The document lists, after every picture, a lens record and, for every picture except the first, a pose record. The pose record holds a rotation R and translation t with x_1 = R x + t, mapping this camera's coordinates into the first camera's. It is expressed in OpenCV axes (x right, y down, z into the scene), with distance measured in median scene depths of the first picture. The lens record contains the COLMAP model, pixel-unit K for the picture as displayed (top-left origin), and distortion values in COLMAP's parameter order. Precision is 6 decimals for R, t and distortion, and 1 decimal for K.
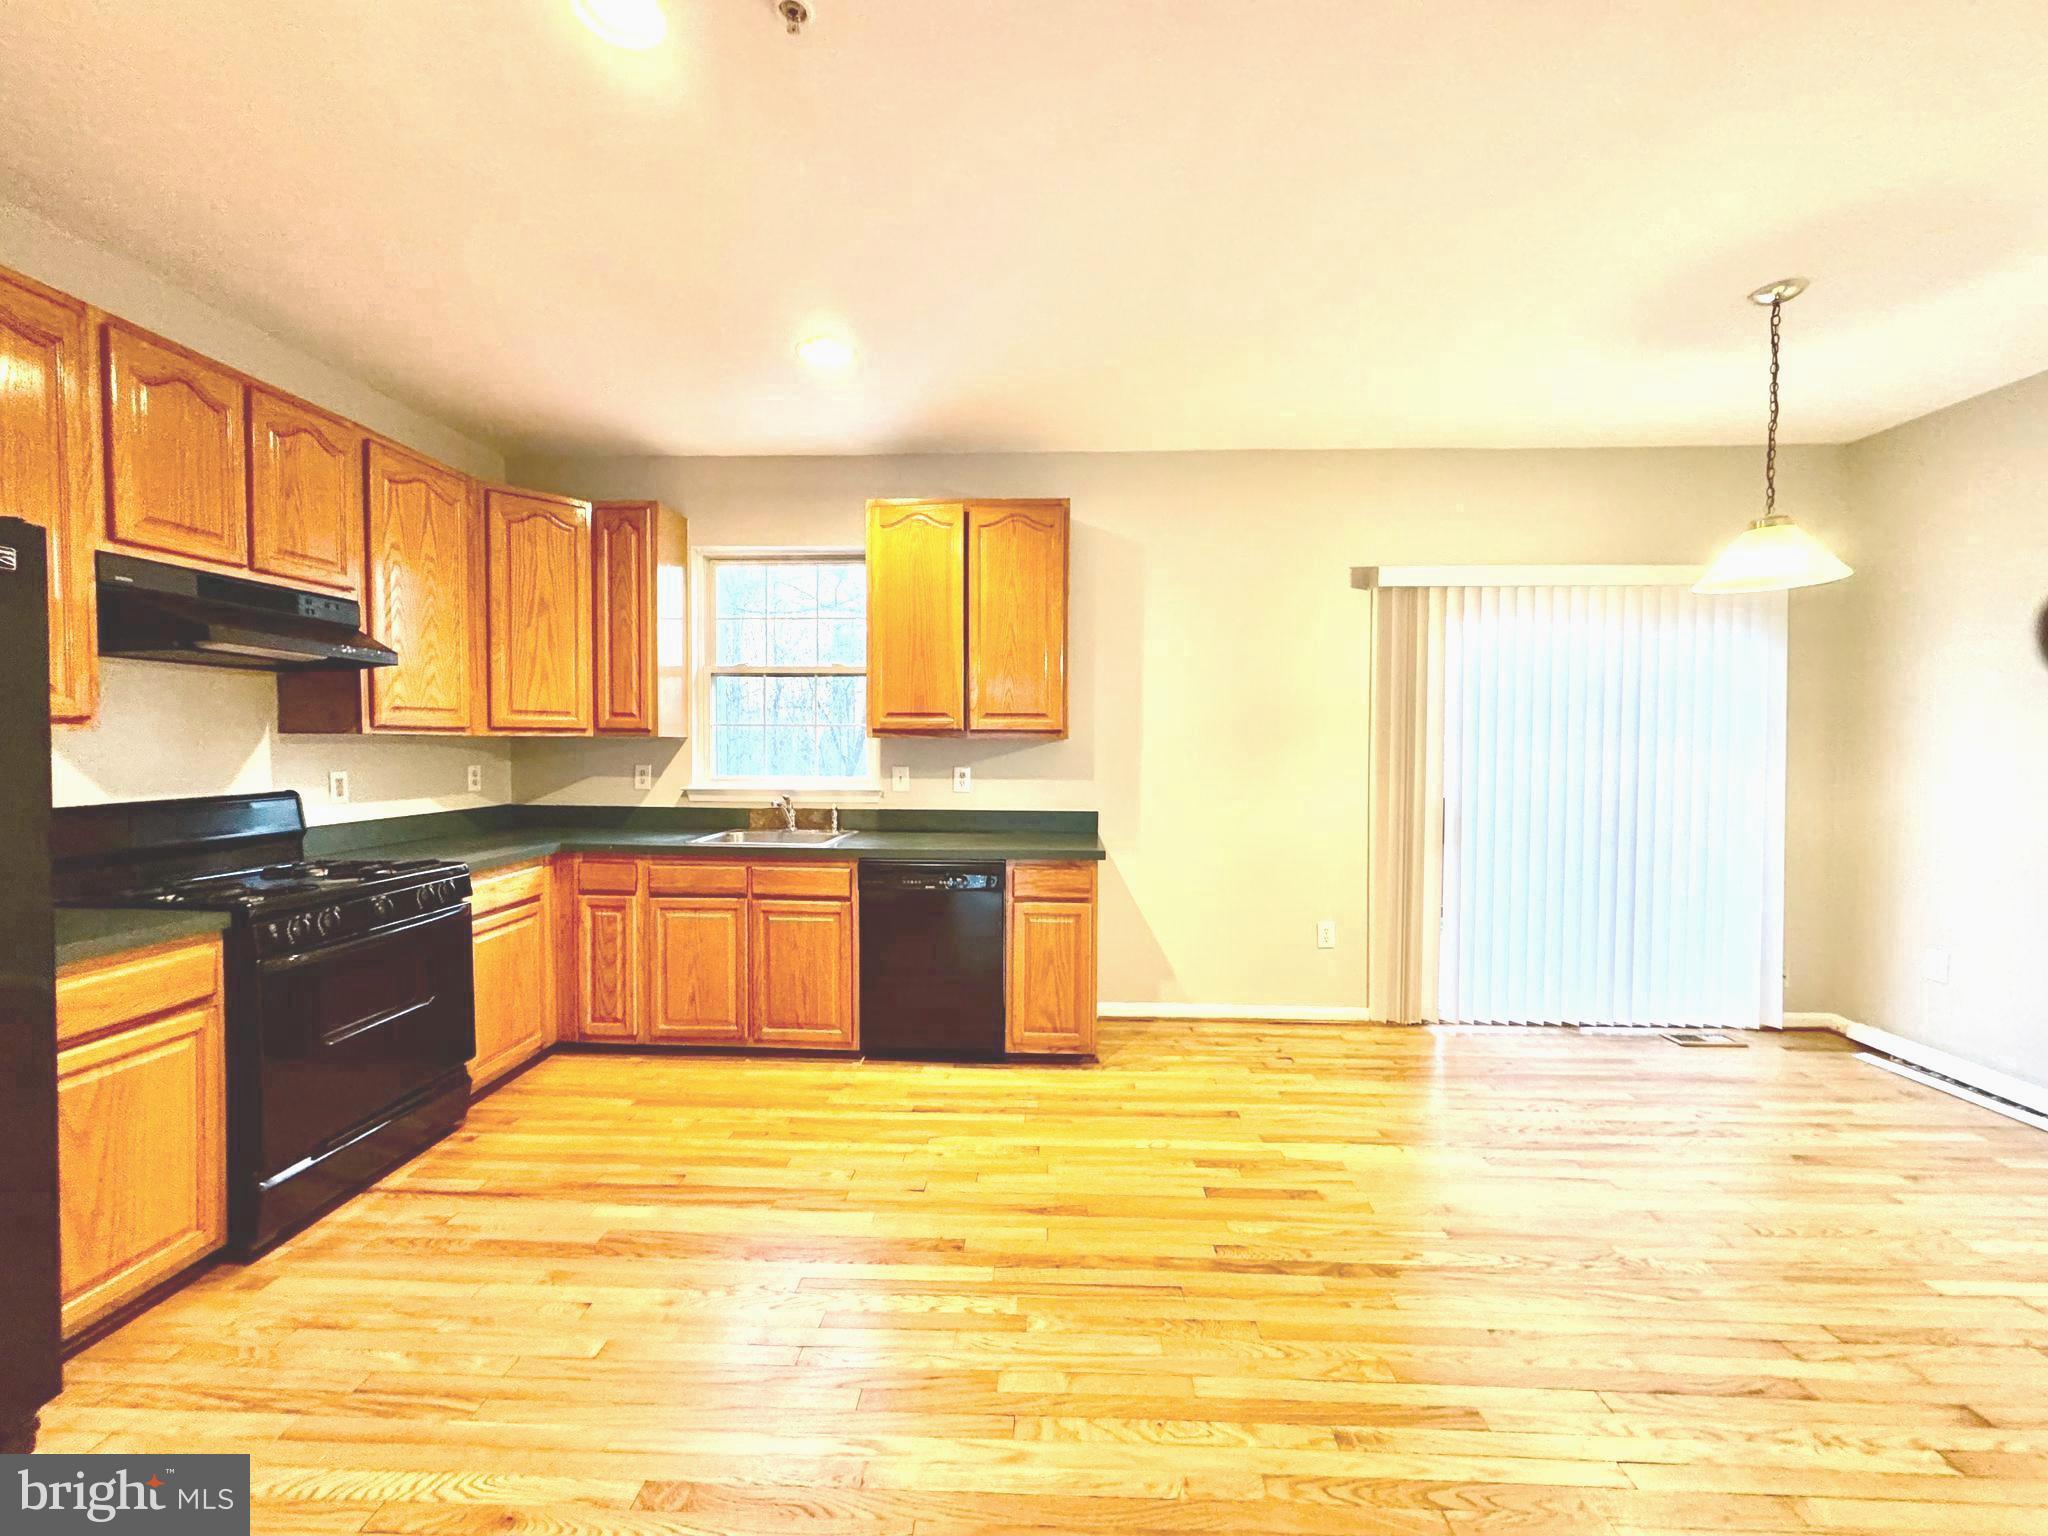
lens RADIAL K [[813.0, 0, 1024.0], [0, 813.0, 768.0], [0, 0, 1]] dist [-0.001405, 0.000177]
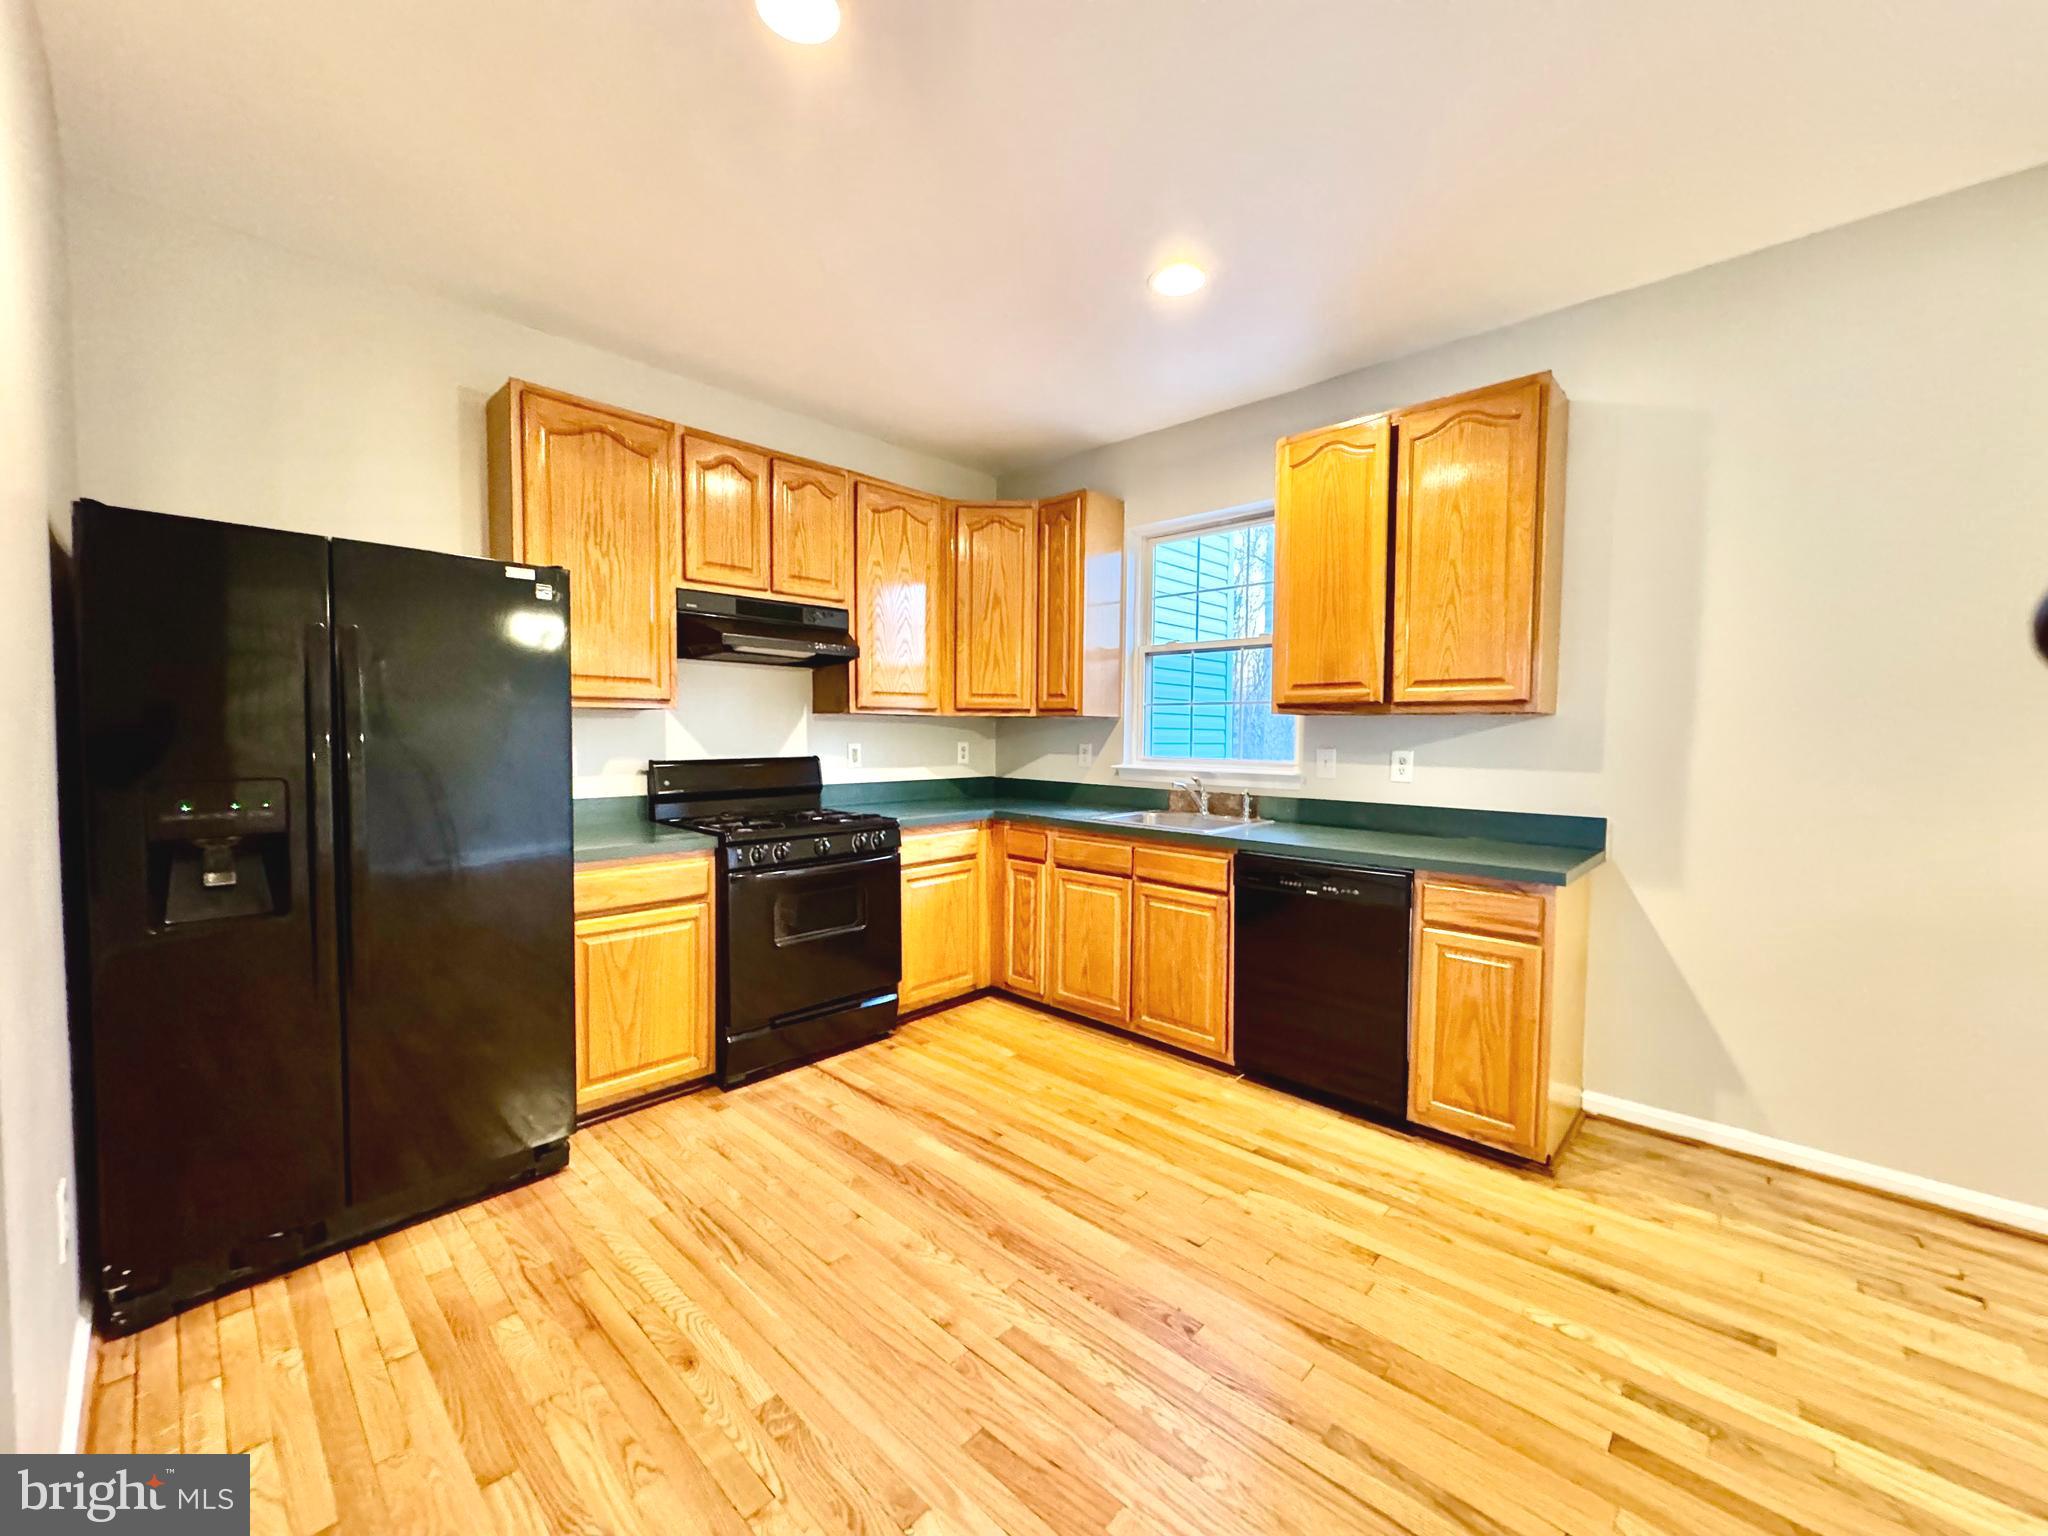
lens RADIAL K [[813.0, 0, 1024.0], [0, 813.0, 768.0], [0, 0, 1]] dist [-0.001405, 0.000177]
pose [[0.749495, 0.029989, -0.661330, 0.204897], [-0.024644, 0.999545, 0.017396, 0.013168], [0.661551, 0.003260, 0.749893, 0.184345]]
